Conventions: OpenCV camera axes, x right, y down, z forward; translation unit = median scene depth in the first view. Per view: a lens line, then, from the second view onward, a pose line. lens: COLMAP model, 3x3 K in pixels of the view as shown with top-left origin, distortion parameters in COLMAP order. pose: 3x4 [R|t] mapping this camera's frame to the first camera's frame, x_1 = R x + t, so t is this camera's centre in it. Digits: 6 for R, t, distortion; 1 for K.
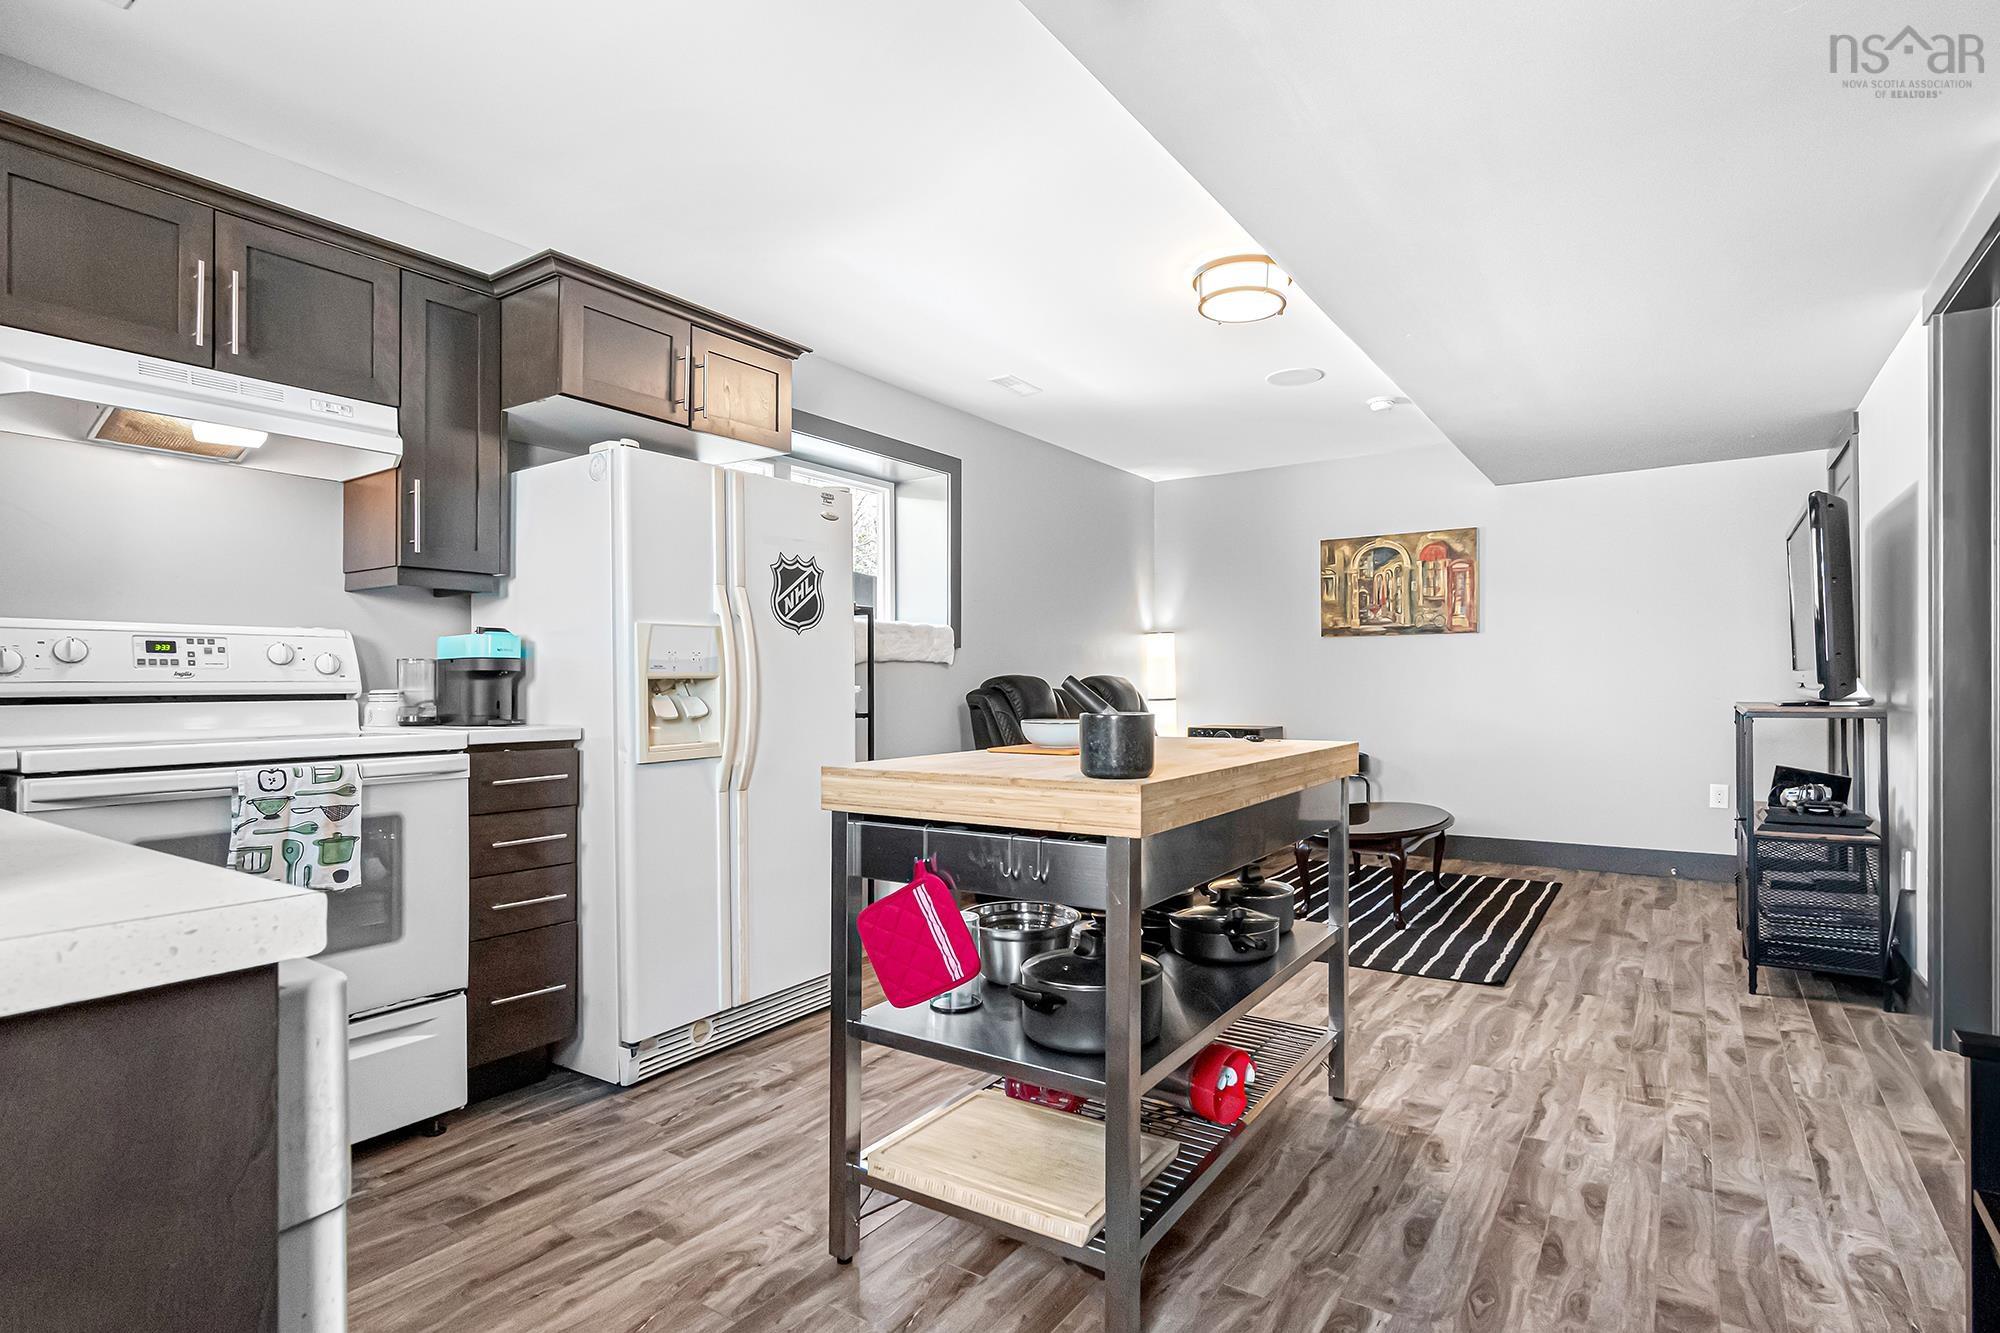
lens RADIAL K [[994.1, 0, 1016.8], [0, 994.1, 674.5], [0, 0, 1]] dist [-0.001528, 0.001300]
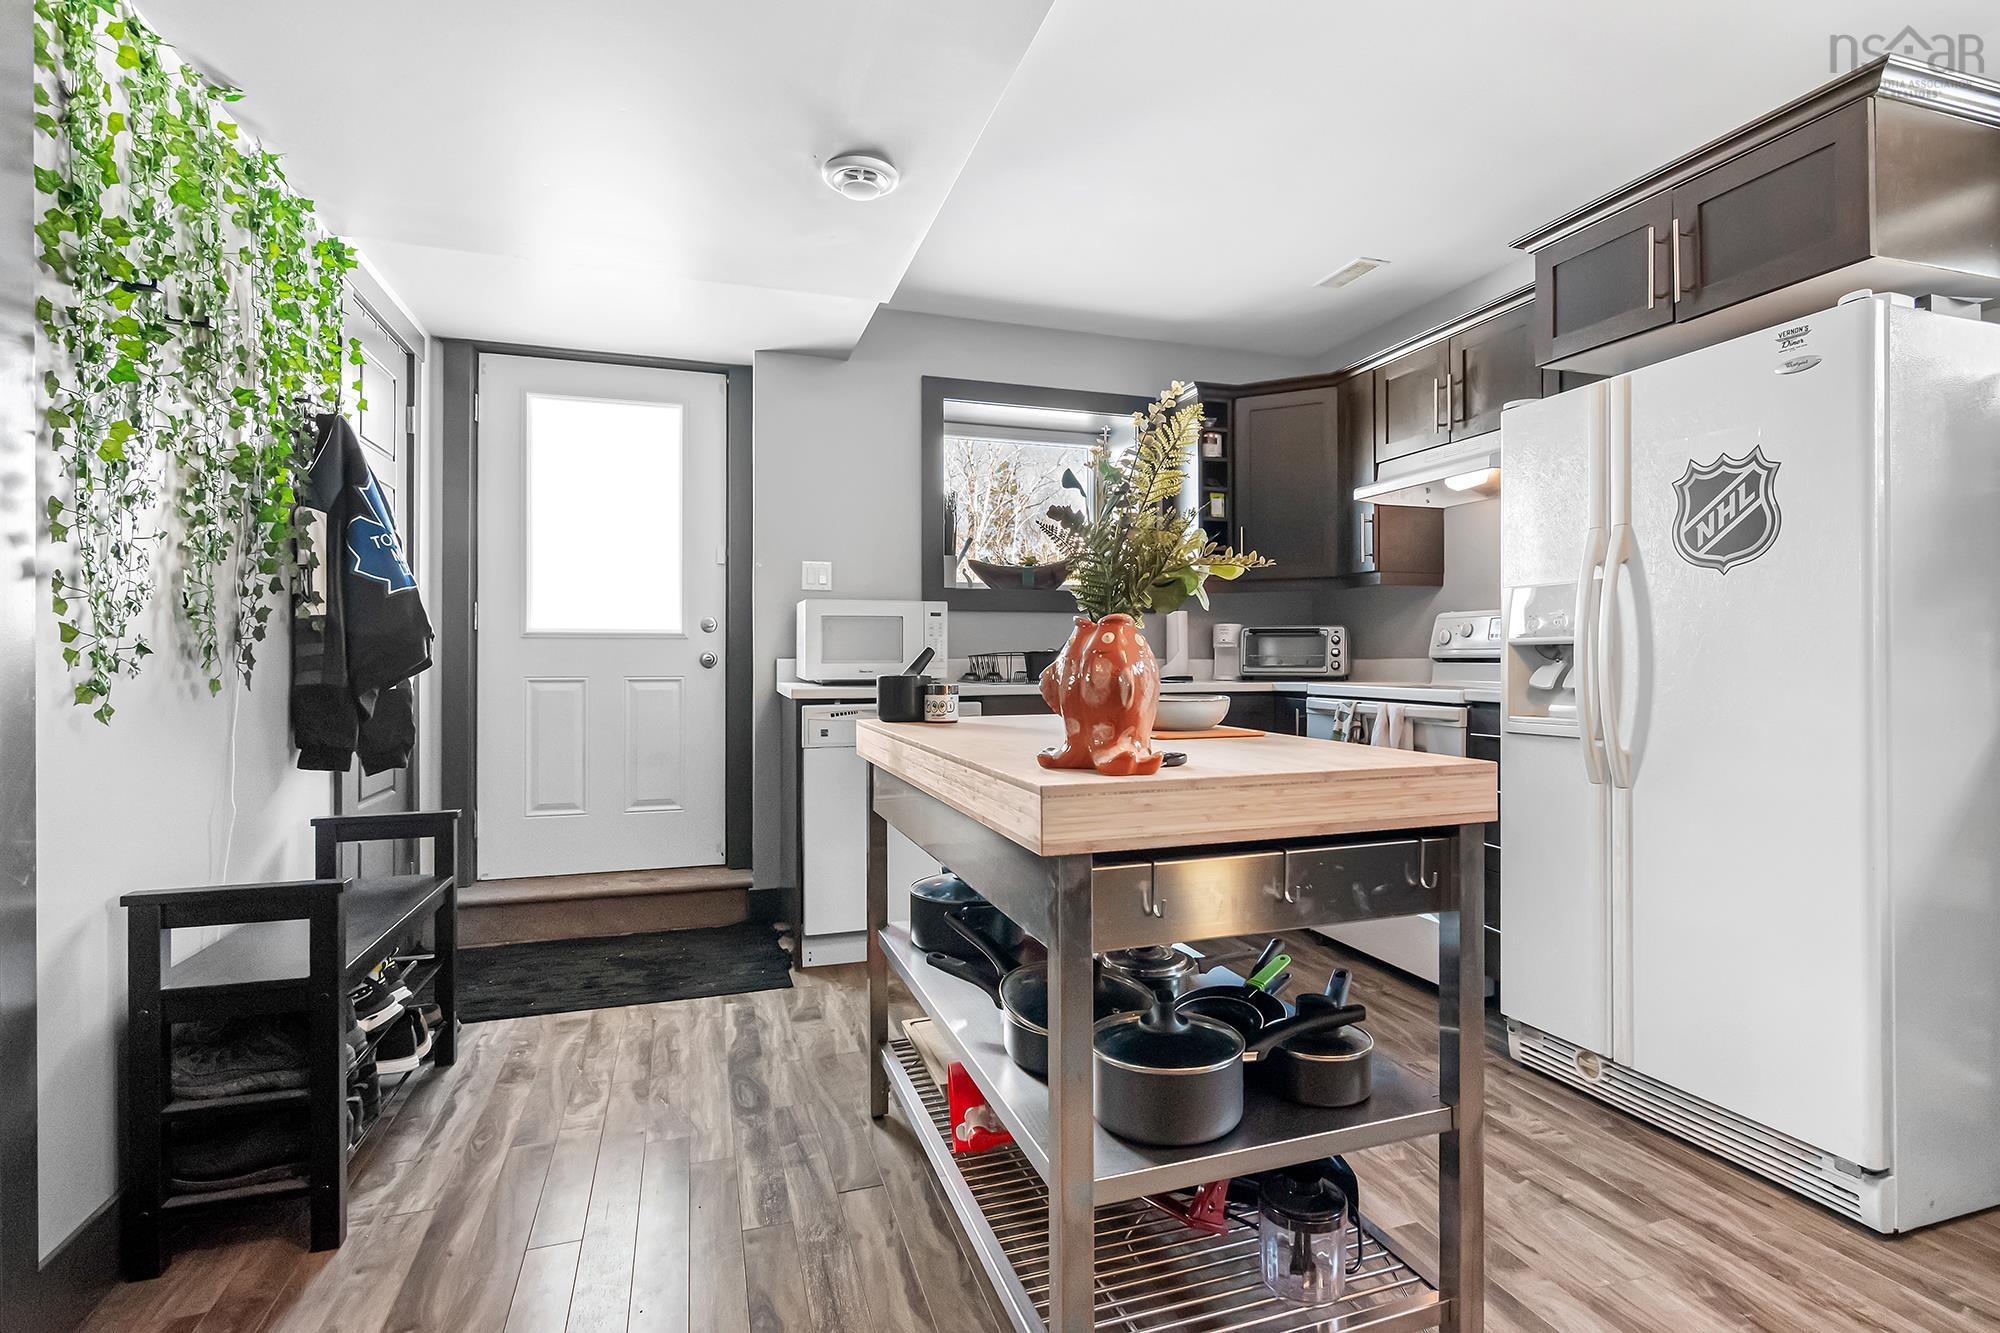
lens RADIAL K [[994.1, 0, 1039.7], [0, 994.1, 655.2], [0, 0, 1]] dist [-0.001528, 0.001300]
pose [[-0.597831, 0.004089, -0.801612, 0.598041], [0.007635, 0.999971, -0.000593, 0.010026], [0.801586, -0.006475, -0.597845, 1.075630]]
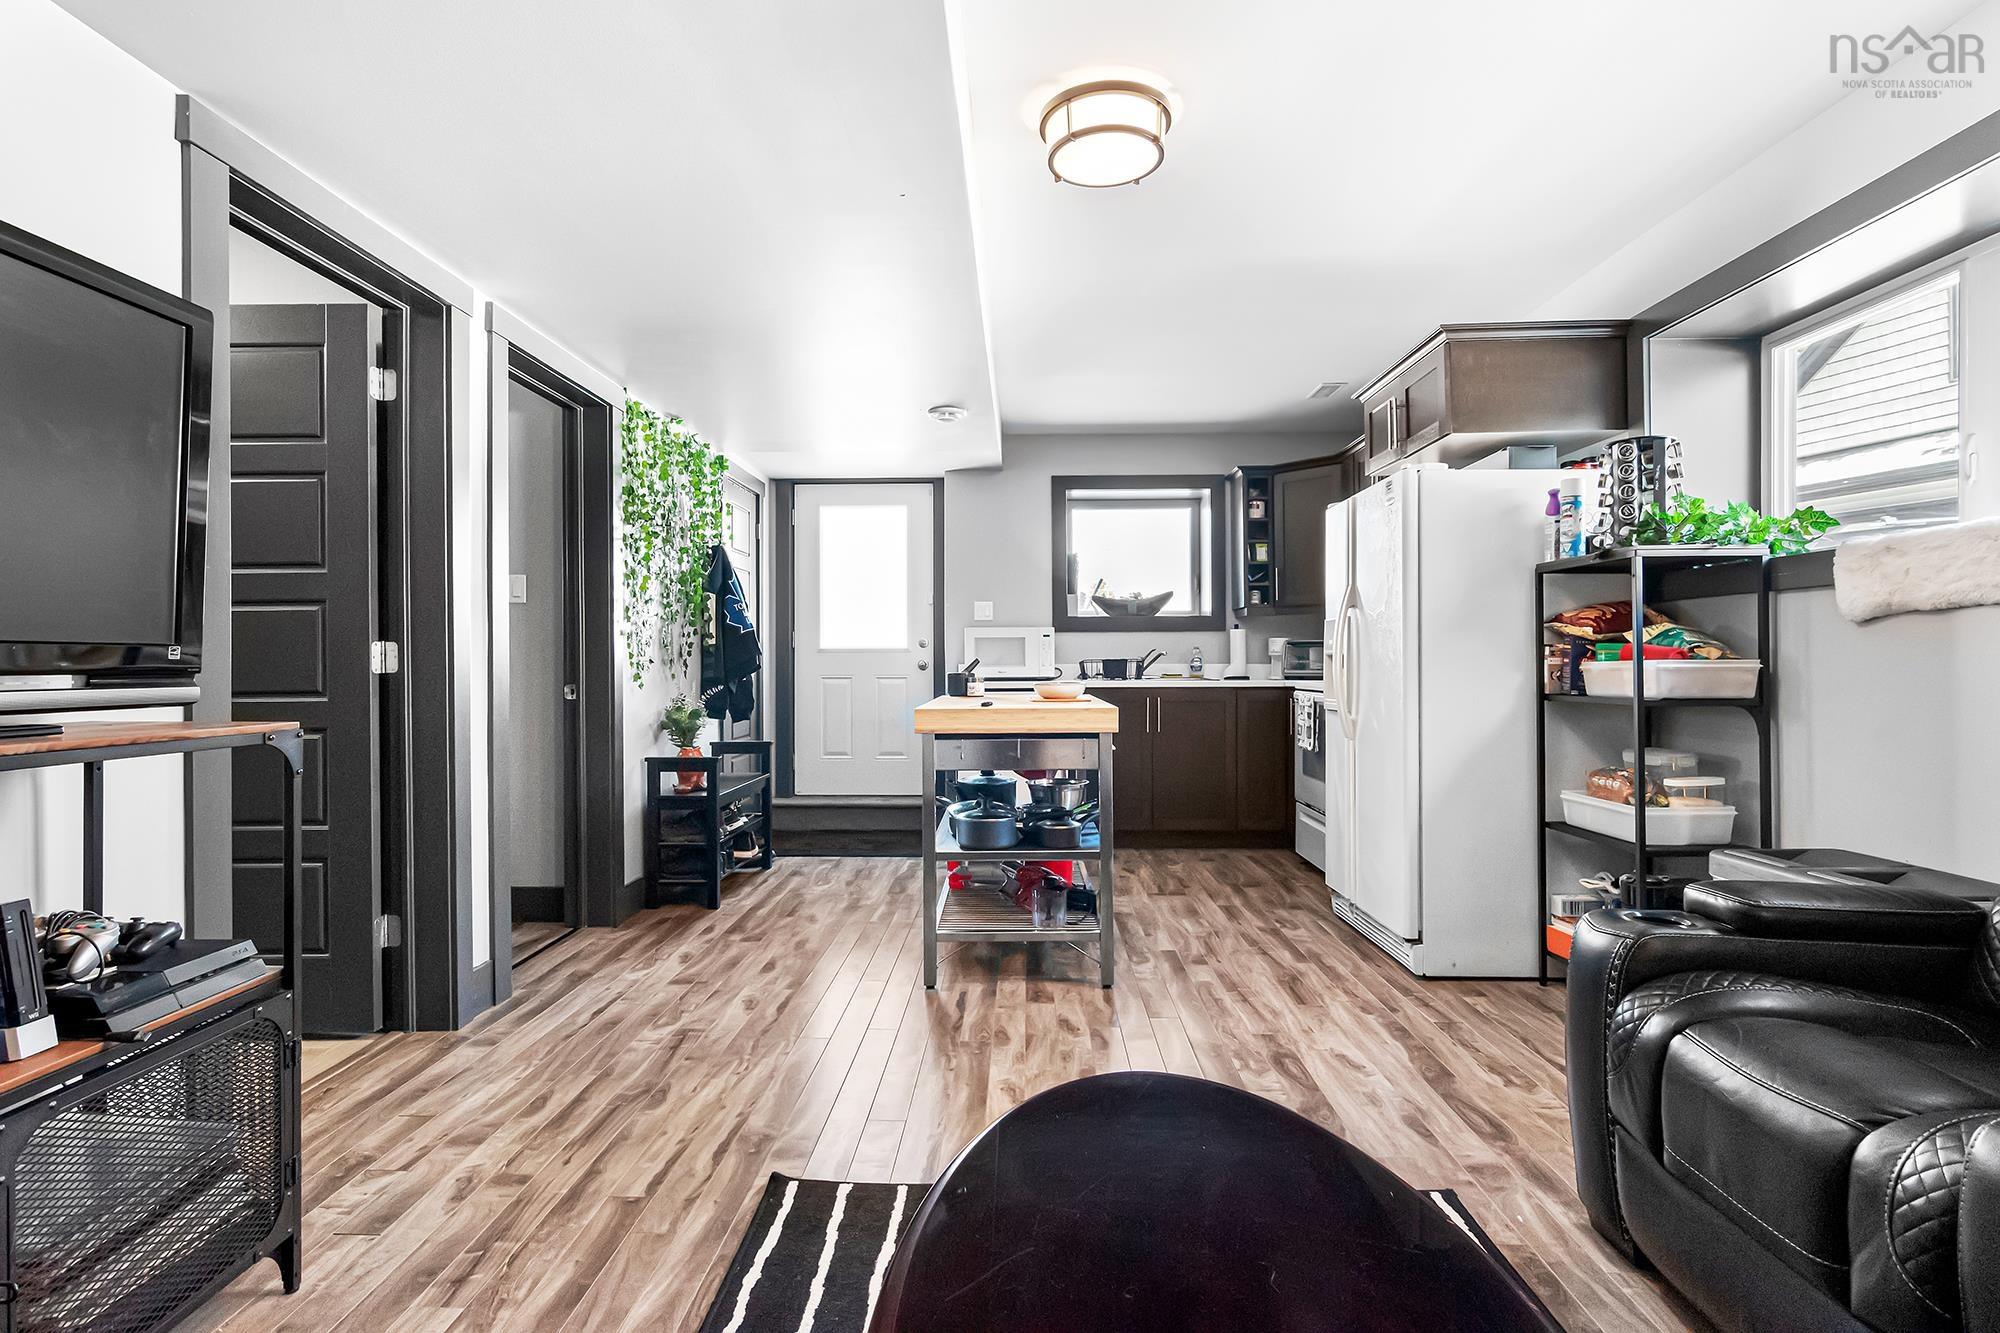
lens RADIAL K [[994.1, 0, 999.5], [0, 994.1, 662.4], [0, 0, 1]] dist [-0.001528, 0.001300]
pose [[-0.842817, 0.007649, -0.538147, 0.809153], [0.010238, 0.999946, -0.001823, 0.011804], [0.538103, -0.007046, -0.842849, 1.846384]]
